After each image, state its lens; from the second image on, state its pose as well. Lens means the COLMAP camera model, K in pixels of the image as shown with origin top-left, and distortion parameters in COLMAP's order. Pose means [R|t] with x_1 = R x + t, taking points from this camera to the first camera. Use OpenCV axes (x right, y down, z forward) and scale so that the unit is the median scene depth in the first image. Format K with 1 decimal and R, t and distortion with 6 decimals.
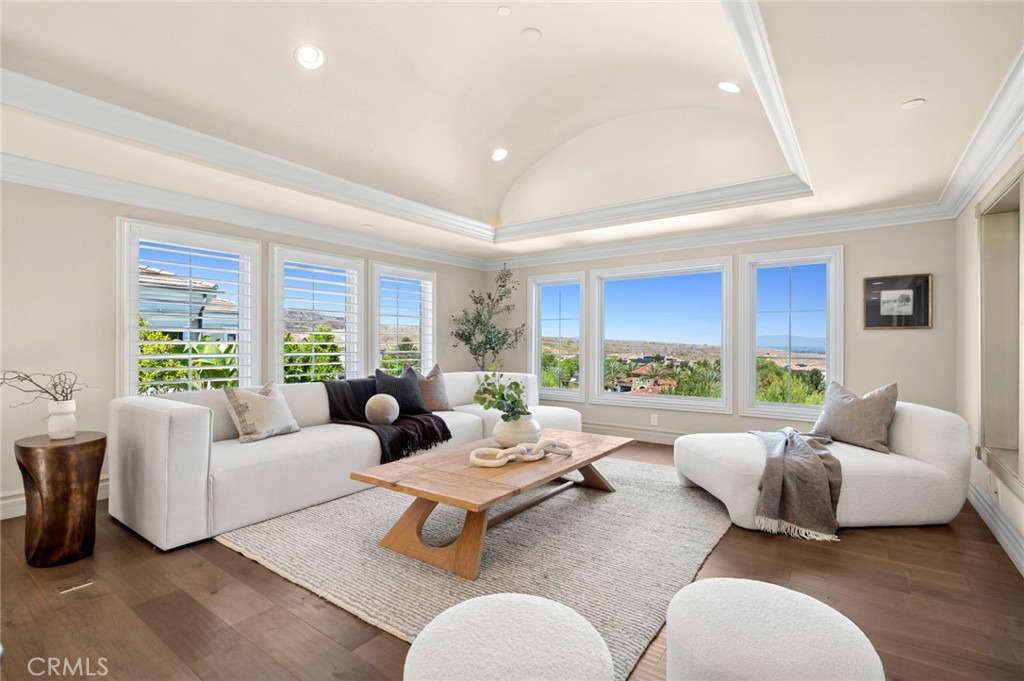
lens RADIAL K [[472.5, 0, 510.5], [0, 472.5, 340.0], [0, 0, 1]] dist [0.011868, -0.000086]
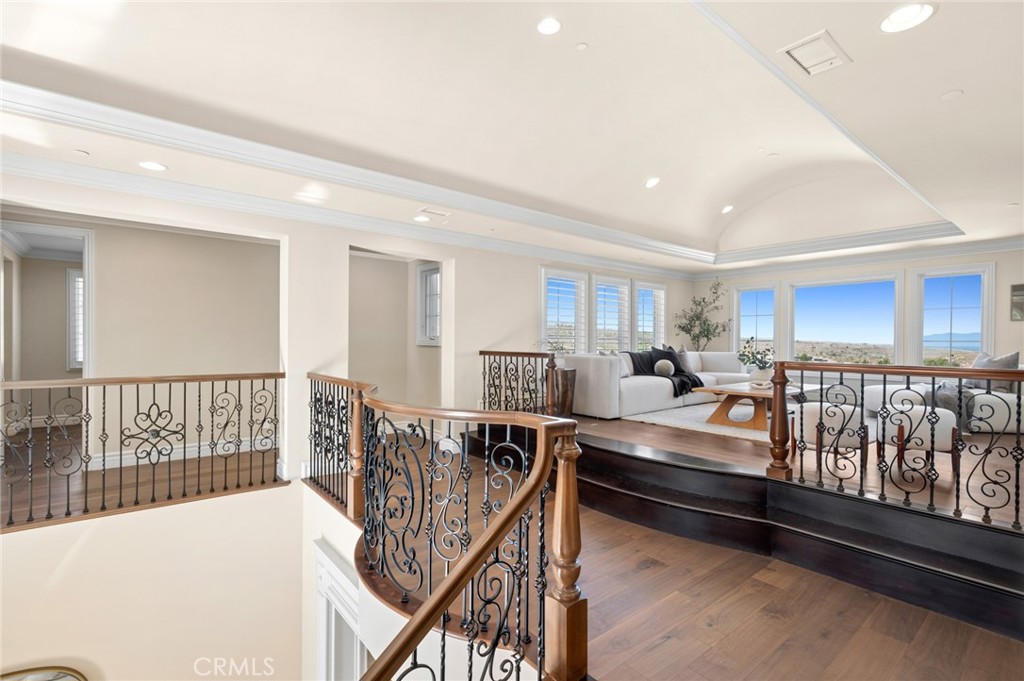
lens RADIAL K [[472.5, 0, 515.9], [0, 472.5, 341.6], [0, 0, 1]] dist [0.011868, -0.000086]
pose [[0.970762, 0.005028, -0.239990, -0.275792], [-0.002958, 0.999955, 0.008987, 0.024729], [0.240025, -0.008014, 0.970734, -0.581120]]
